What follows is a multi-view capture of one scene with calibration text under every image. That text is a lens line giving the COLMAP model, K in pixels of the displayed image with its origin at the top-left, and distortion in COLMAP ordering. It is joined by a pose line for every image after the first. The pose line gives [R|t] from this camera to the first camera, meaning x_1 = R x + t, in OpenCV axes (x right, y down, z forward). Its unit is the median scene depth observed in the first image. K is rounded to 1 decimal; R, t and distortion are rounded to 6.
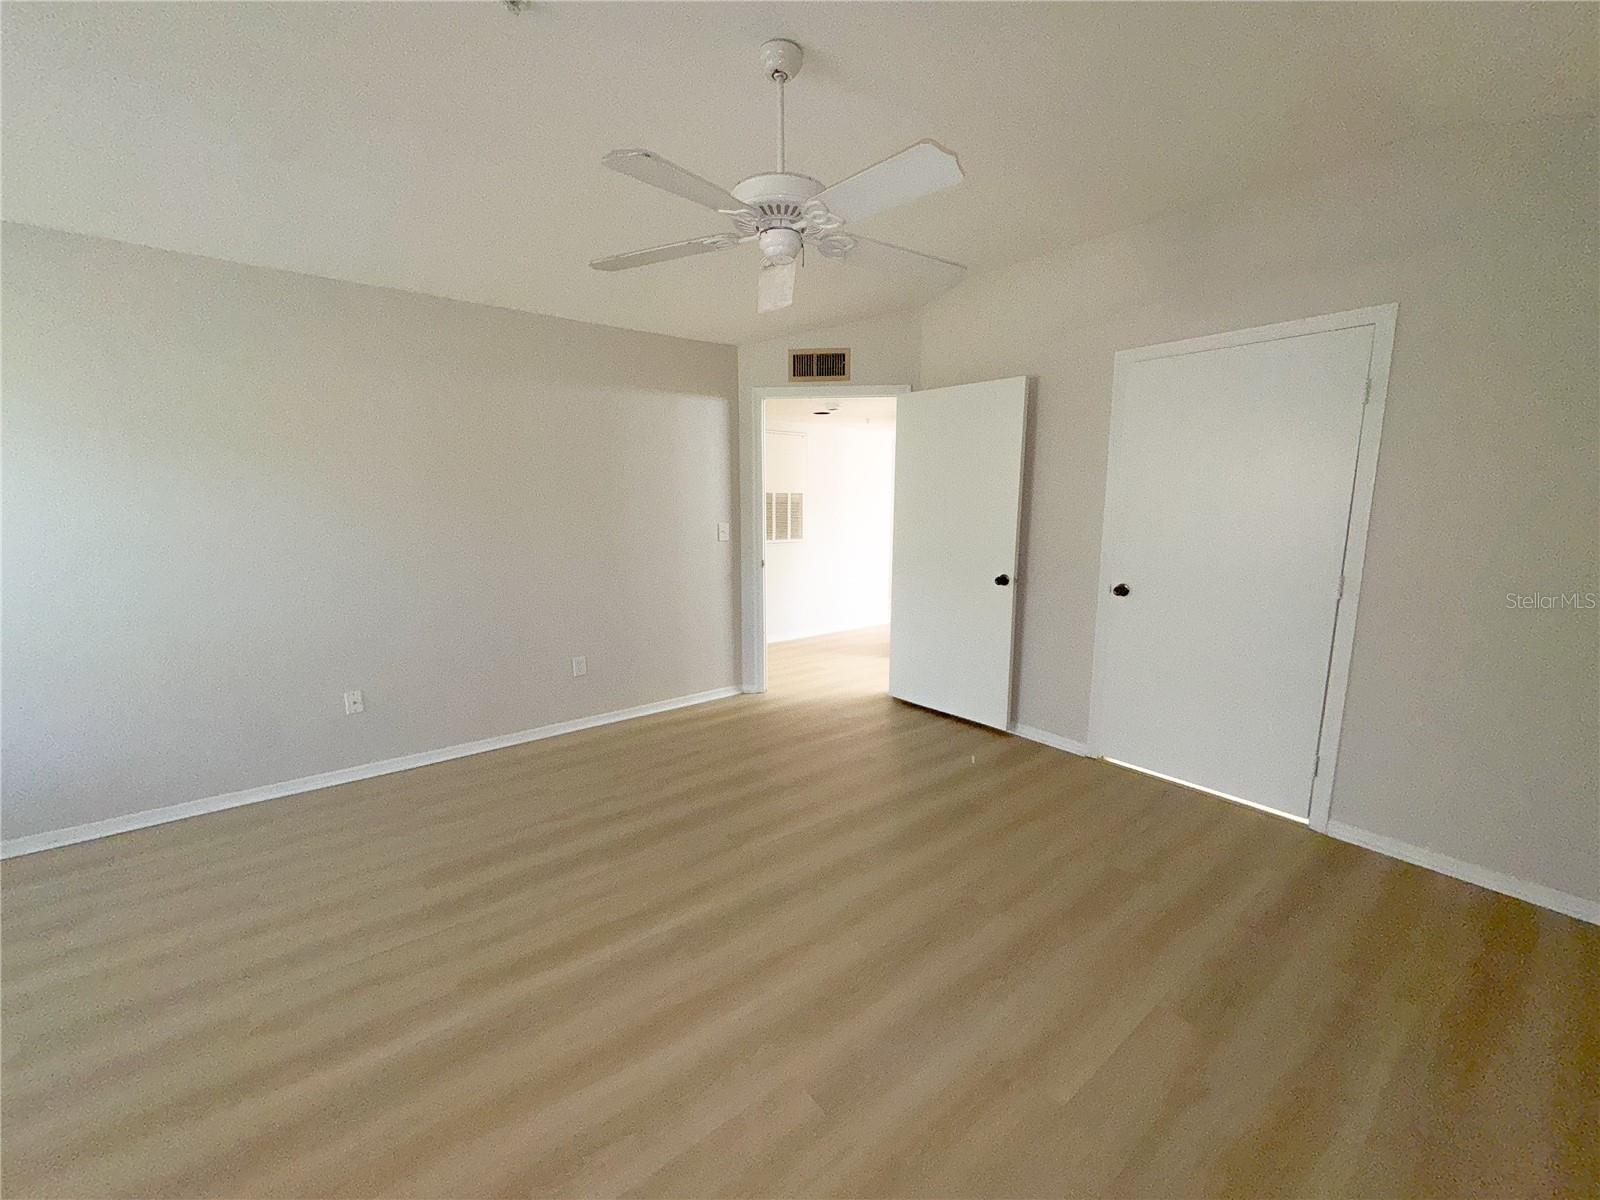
lens RADIAL K [[641.6, 0, 804.9], [0, 641.6, 600.4], [0, 0, 1]] dist [-0.001021, 0.000573]
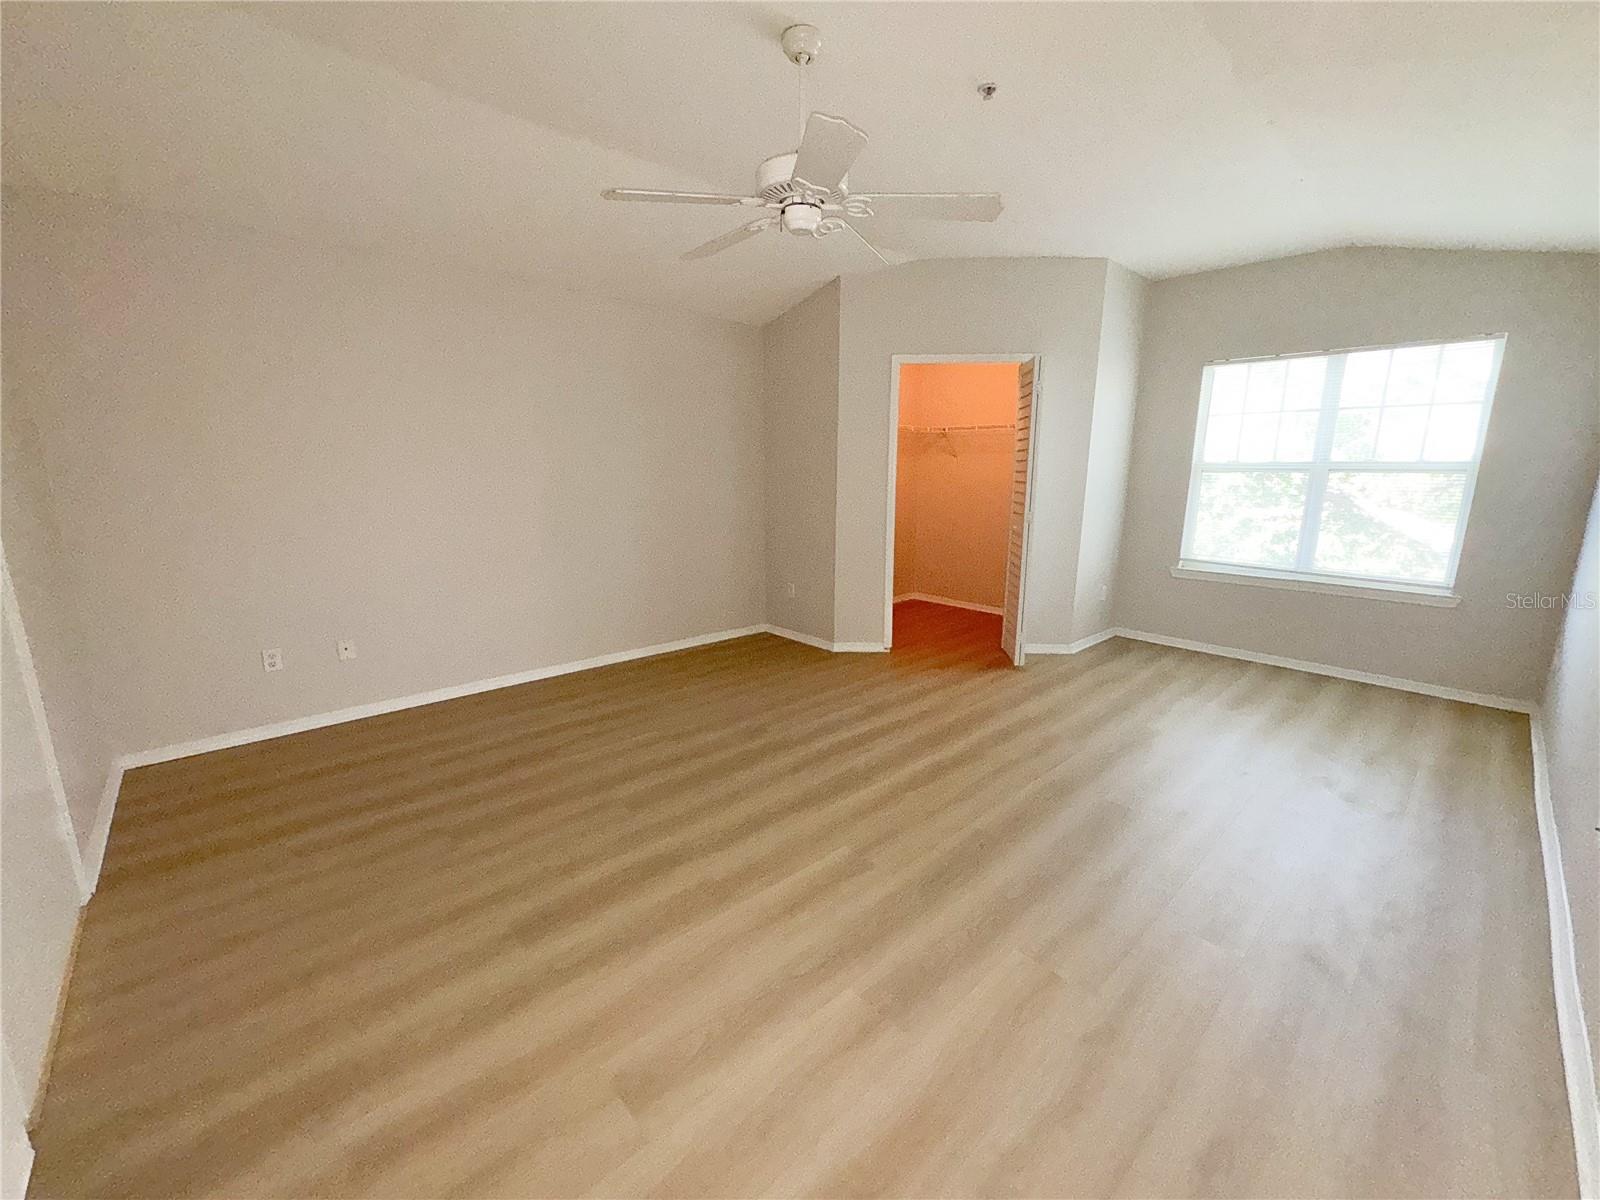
lens RADIAL K [[641.6, 0, 804.9], [0, 641.6, 600.4], [0, 0, 1]] dist [-0.001021, 0.000573]
pose [[-0.995918, 0.005123, -0.090118, 0.049948], [-0.027693, 0.932896, 0.359078, -0.277913], [0.085910, 0.360108, -0.928946, 1.852223]]
